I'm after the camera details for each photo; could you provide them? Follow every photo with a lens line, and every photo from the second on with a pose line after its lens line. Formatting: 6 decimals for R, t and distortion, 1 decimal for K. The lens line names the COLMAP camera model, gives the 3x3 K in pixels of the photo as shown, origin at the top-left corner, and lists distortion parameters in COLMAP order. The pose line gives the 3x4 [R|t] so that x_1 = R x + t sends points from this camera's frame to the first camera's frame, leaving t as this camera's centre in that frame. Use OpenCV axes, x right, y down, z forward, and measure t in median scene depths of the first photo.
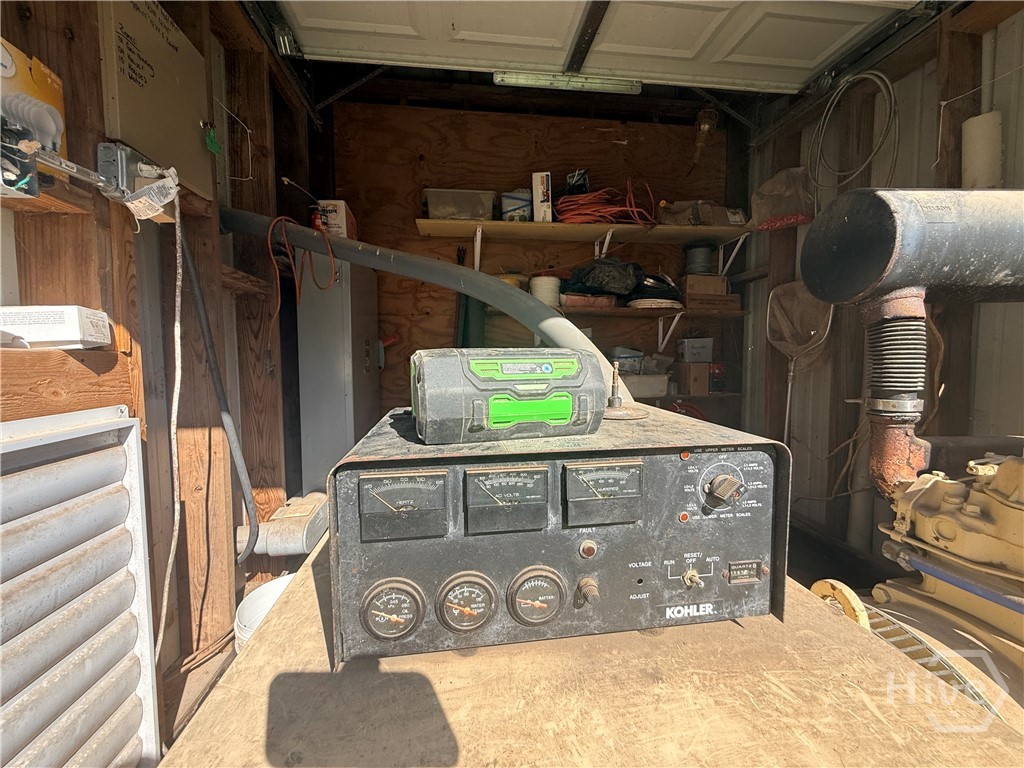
lens RADIAL K [[414.2, 0, 511.1], [0, 414.2, 382.7], [0, 0, 1]] dist [0.002138, 0.000140]
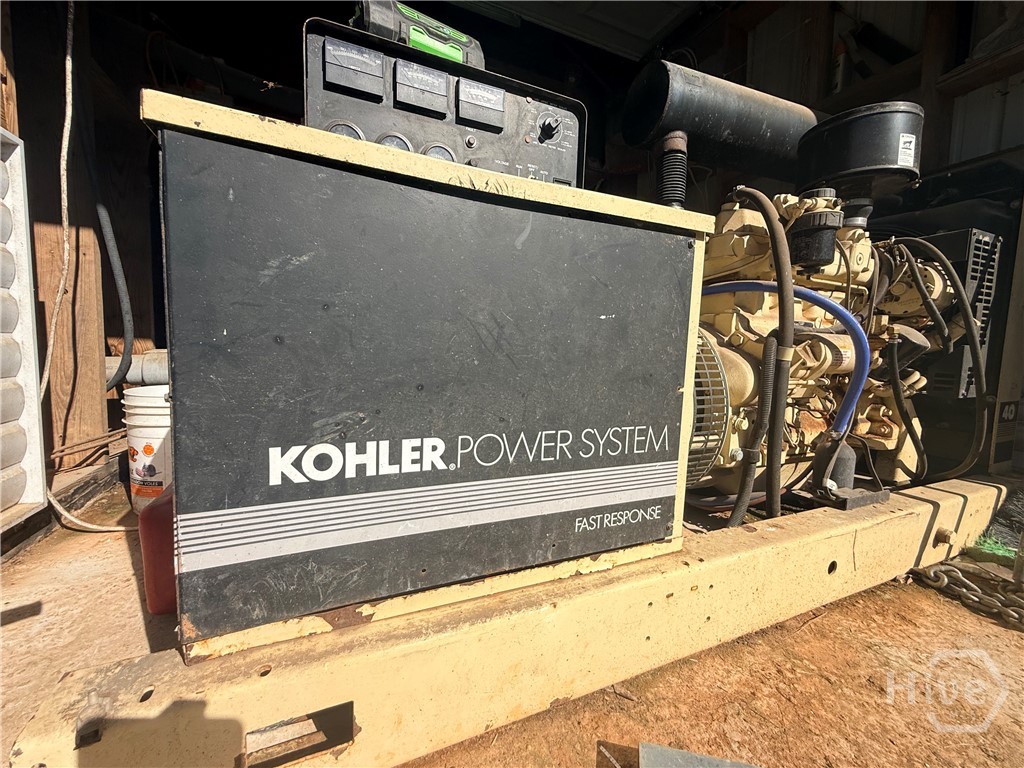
lens RADIAL K [[414.2, 0, 512.6], [0, 414.2, 382.1], [0, 0, 1]] dist [0.002138, 0.000140]
pose [[0.959081, 0.012750, 0.282845, -0.034990], [-0.019020, 0.999630, 0.019434, 0.426815], [-0.282492, -0.024018, 0.958969, -0.203405]]
